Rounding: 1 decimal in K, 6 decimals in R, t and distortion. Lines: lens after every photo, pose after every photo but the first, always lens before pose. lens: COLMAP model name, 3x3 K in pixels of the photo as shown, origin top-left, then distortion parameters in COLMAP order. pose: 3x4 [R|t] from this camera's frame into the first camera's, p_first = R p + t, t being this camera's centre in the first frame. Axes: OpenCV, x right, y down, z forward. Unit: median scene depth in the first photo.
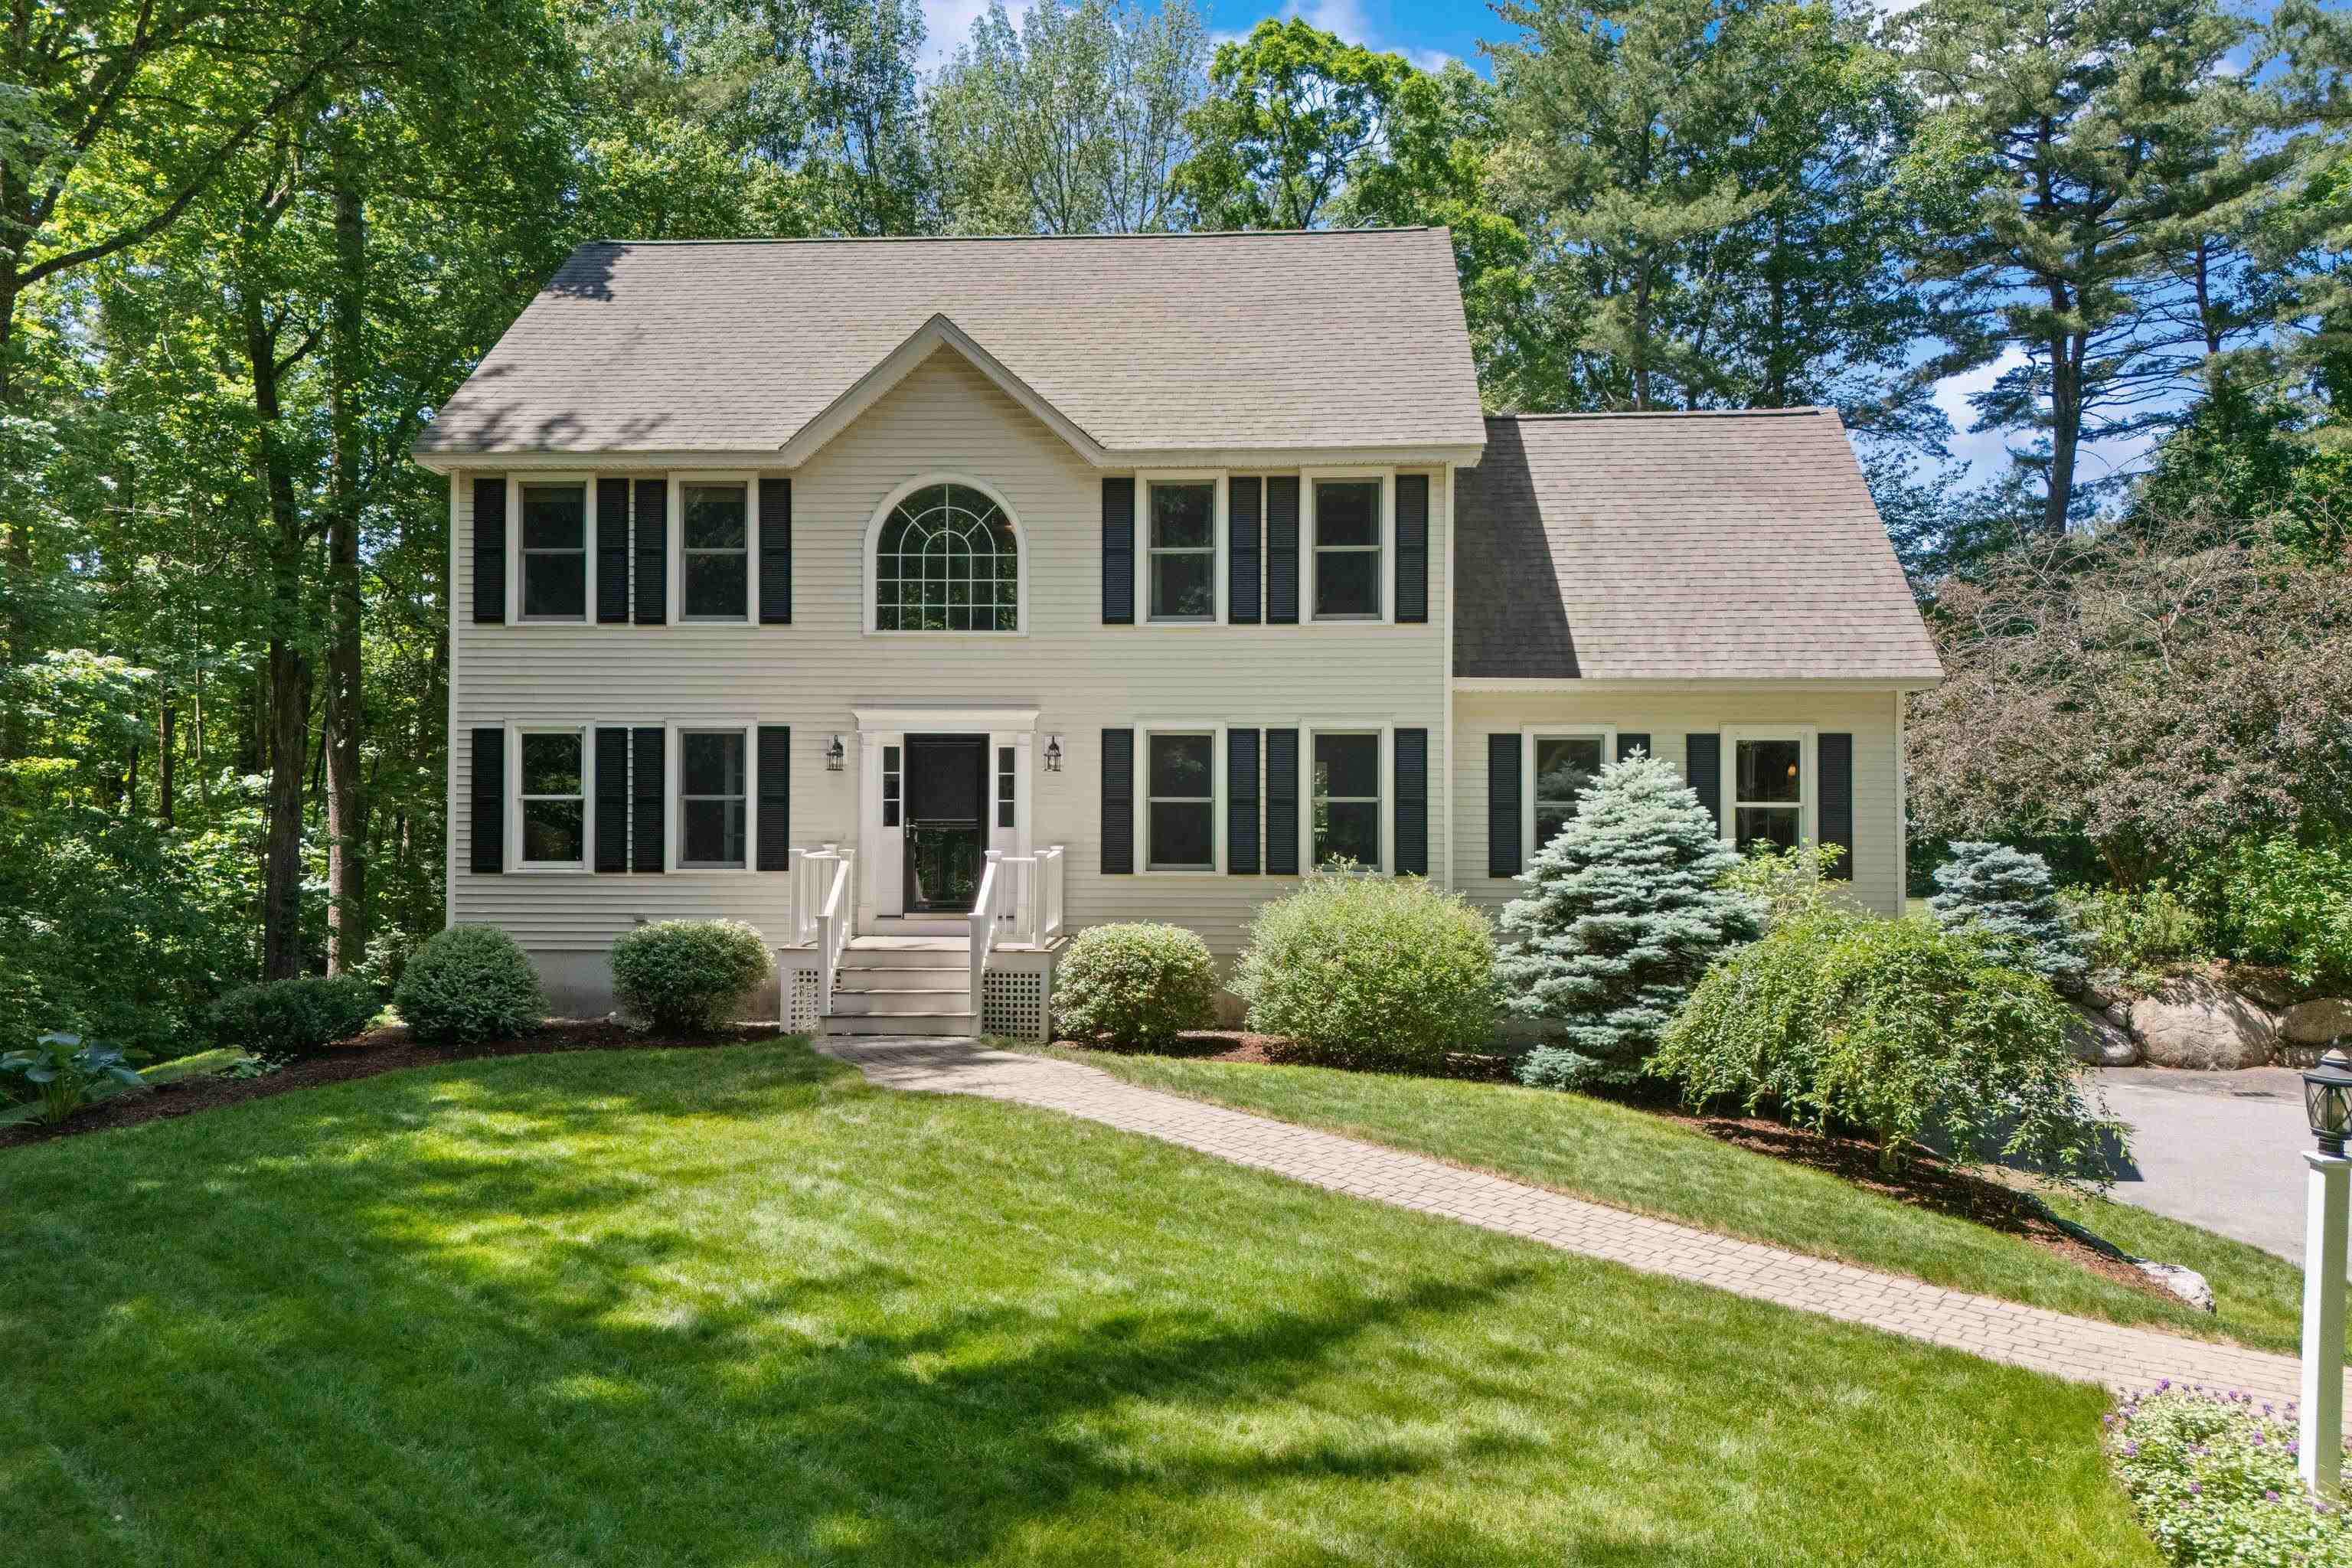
lens RADIAL K [[1711.1, 0, 1176.0], [0, 1711.1, 784.0], [0, 0, 1]] dist [0.072838, -0.065749]
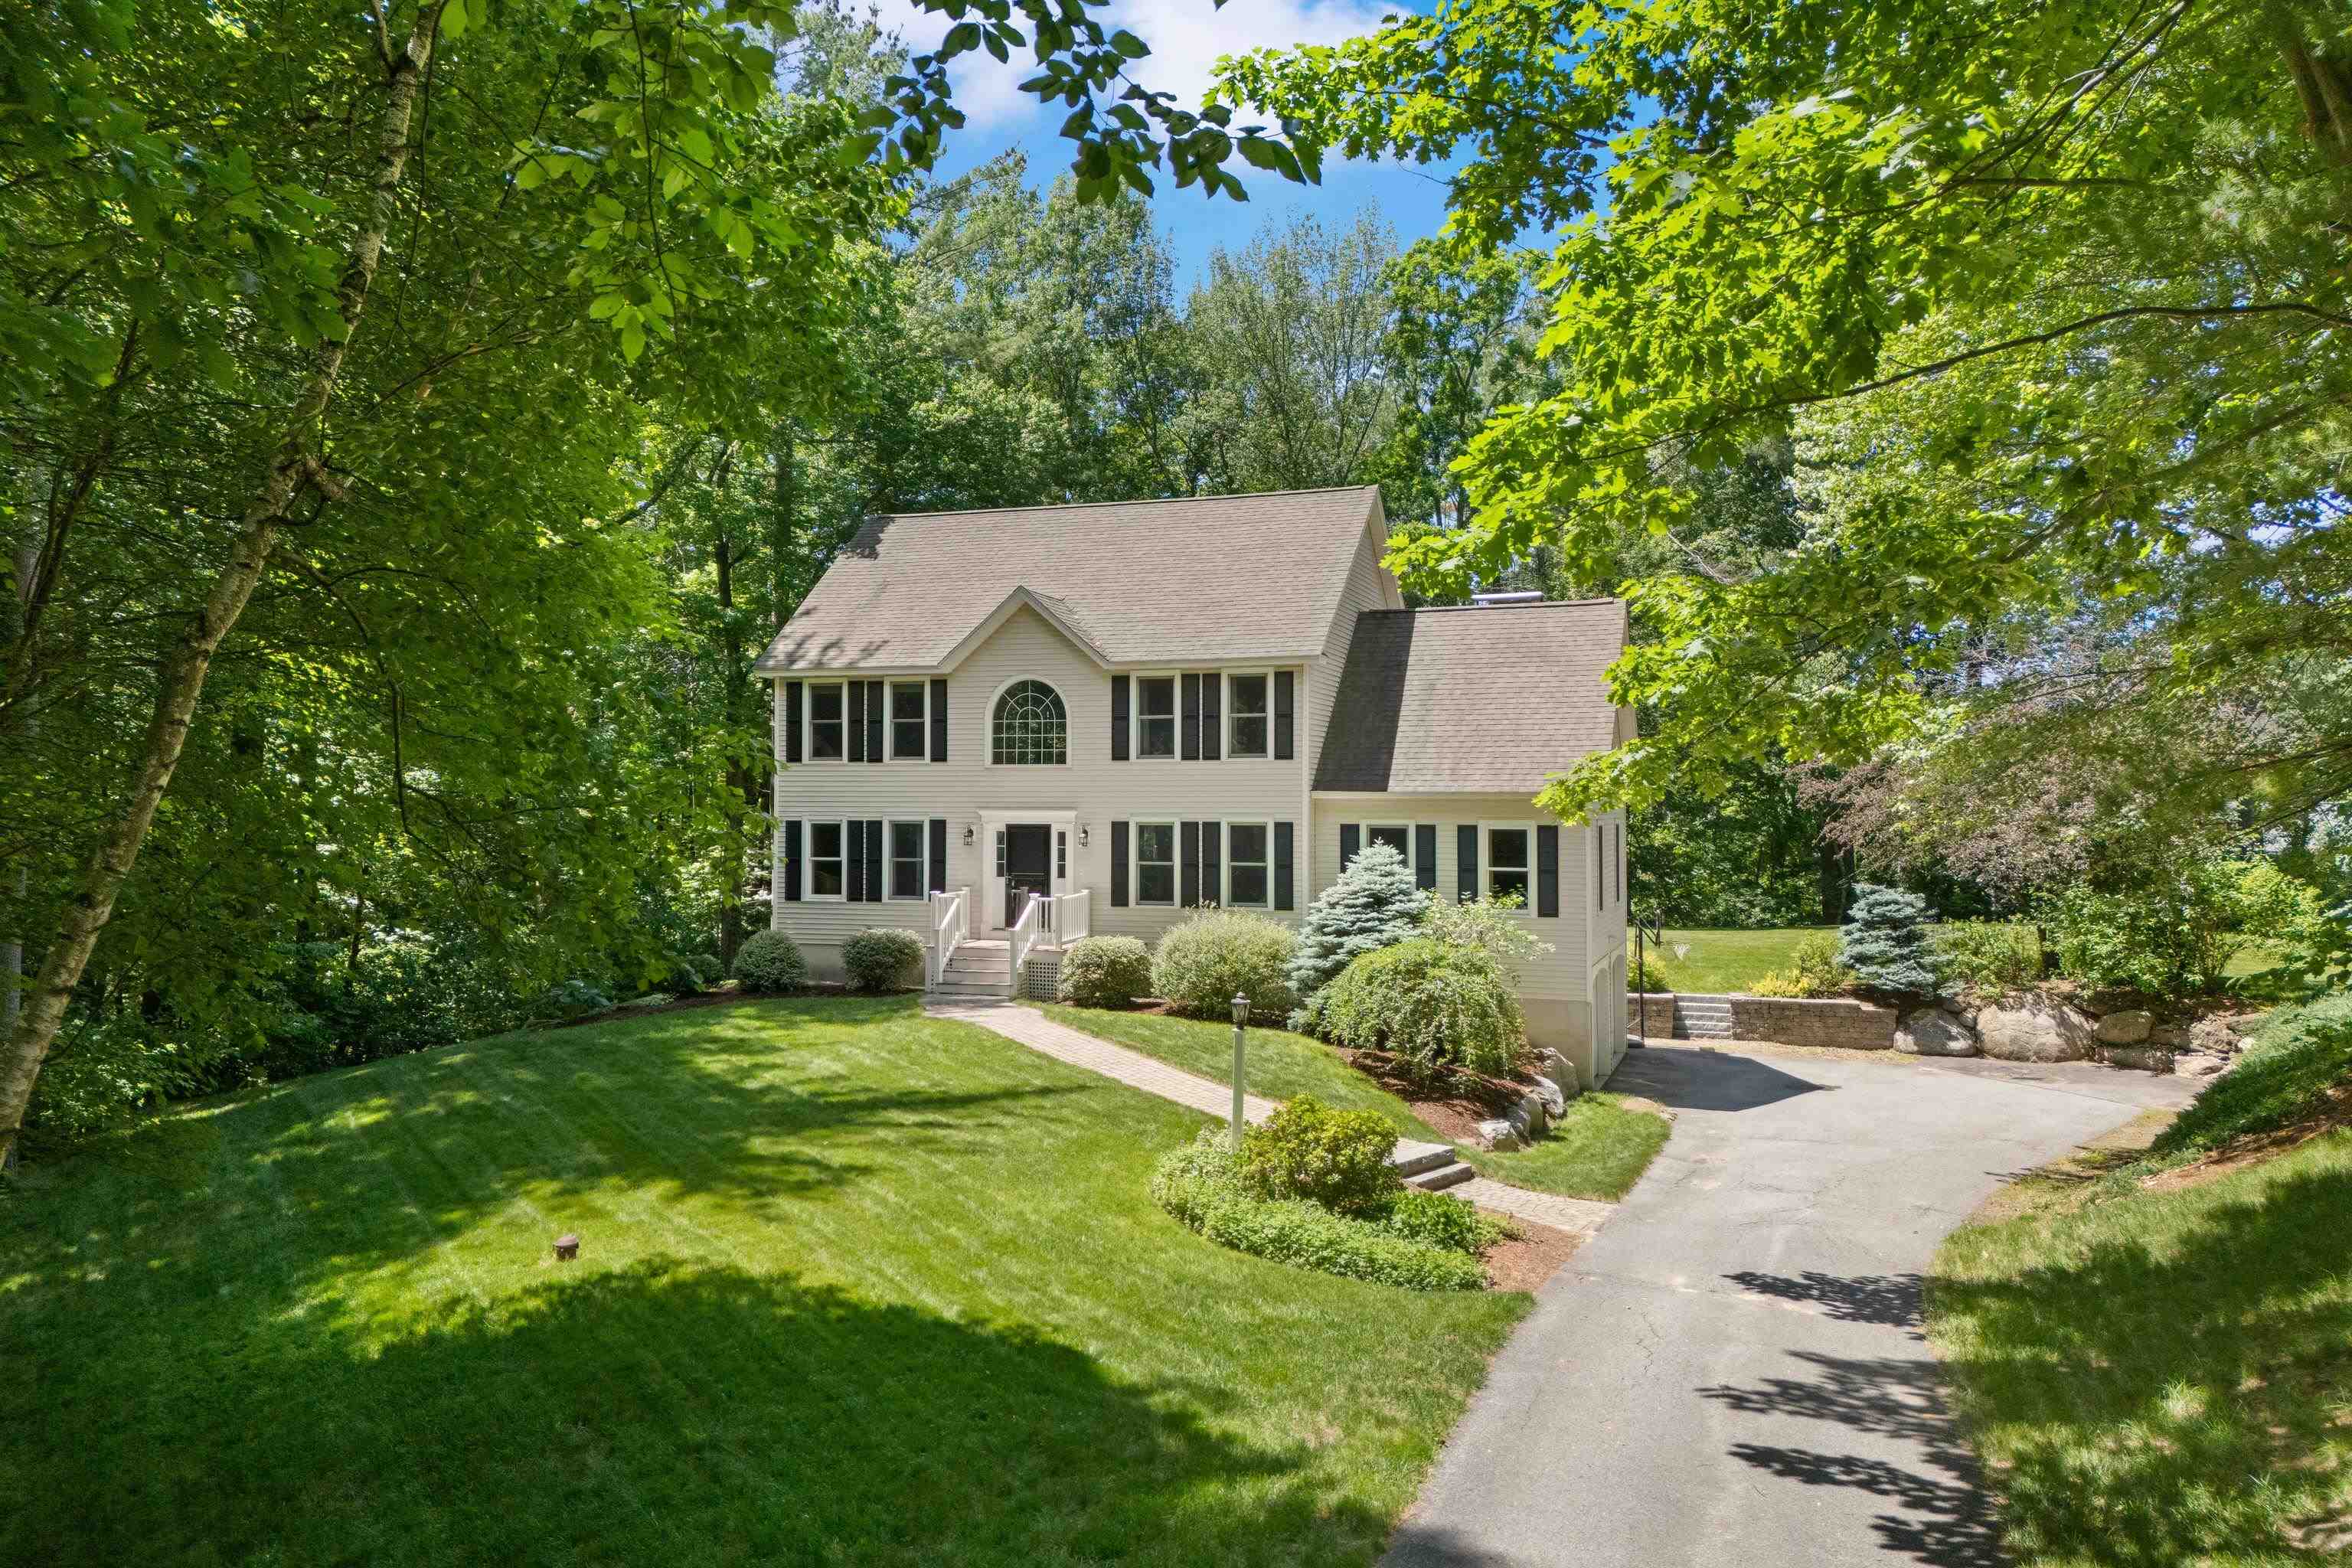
lens RADIAL K [[1711.1, 0, 1176.0], [0, 1711.1, 784.0], [0, 0, 1]] dist [0.072838, -0.065749]
pose [[0.962006, -0.005162, -0.272980, 0.485770], [0.004857, 0.999987, -0.001791, -0.066439], [0.272986, 0.000397, 0.962018, -0.630018]]
